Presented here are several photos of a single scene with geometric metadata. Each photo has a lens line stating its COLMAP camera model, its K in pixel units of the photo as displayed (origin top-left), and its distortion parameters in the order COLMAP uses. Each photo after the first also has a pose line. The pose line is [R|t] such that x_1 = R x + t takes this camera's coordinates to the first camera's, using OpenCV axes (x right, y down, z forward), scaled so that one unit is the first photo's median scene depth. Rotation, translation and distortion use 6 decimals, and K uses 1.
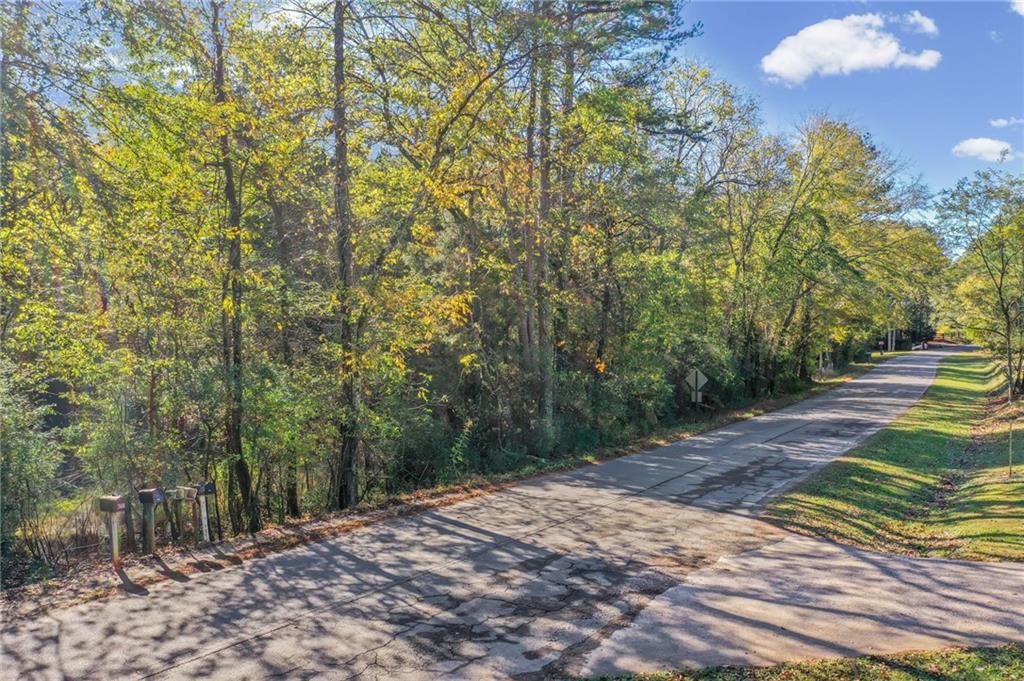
lens RADIAL K [[803.1, 0, 512.0], [0, 803.1, 340.5], [0, 0, 1]] dist [0.008485, -0.000285]
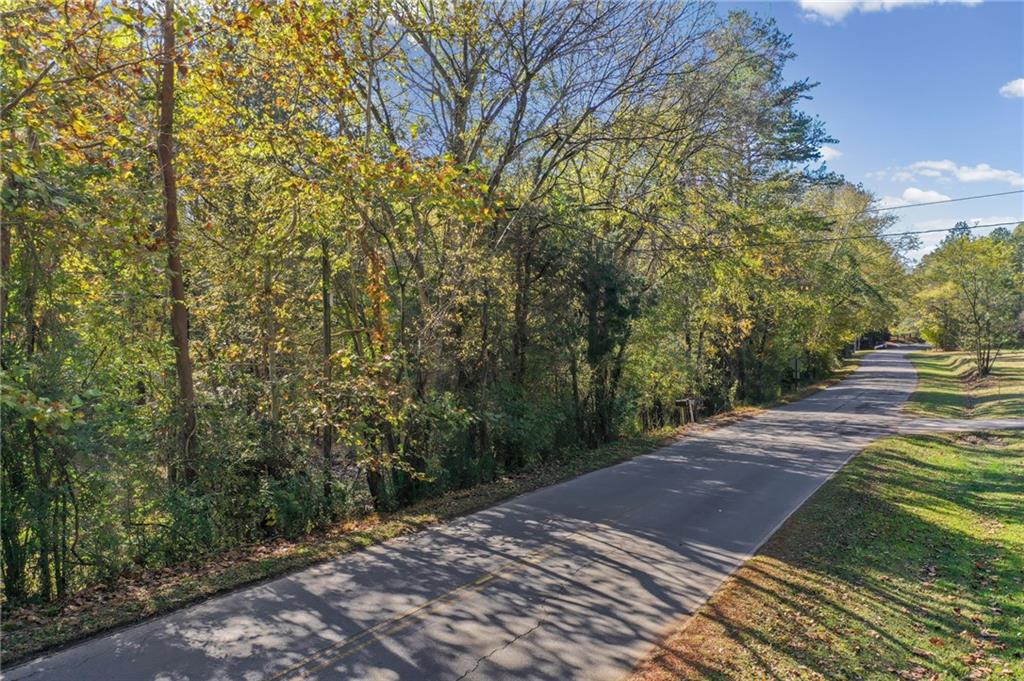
lens RADIAL K [[803.1, 0, 512.0], [0, 803.1, 340.5], [0, 0, 1]] dist [0.008485, -0.000285]
pose [[0.997955, -0.001529, 0.063901, -0.293044], [0.001658, 0.999997, -0.001965, 0.001866], [-0.063898, 0.002067, 0.997954, -0.380106]]
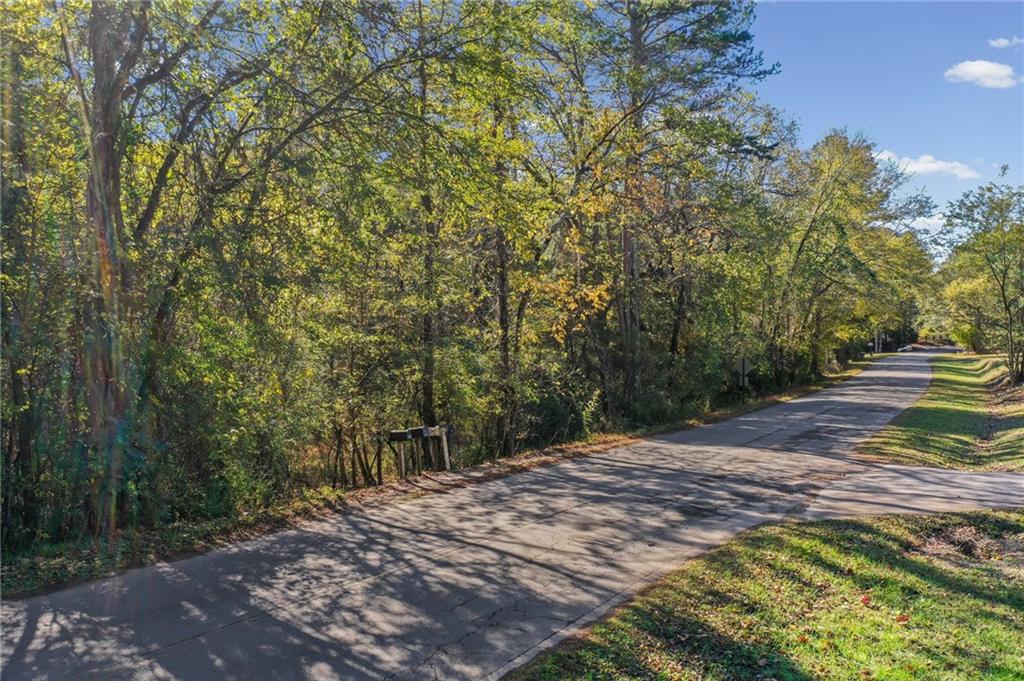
lens RADIAL K [[803.1, 0, 512.0], [0, 803.1, 340.5], [0, 0, 1]] dist [0.008485, -0.000285]
pose [[0.999662, 0.003579, 0.025736, -0.083031], [-0.003442, 0.999980, -0.005377, 0.012792], [-0.025754, 0.005287, 0.999654, -0.083537]]
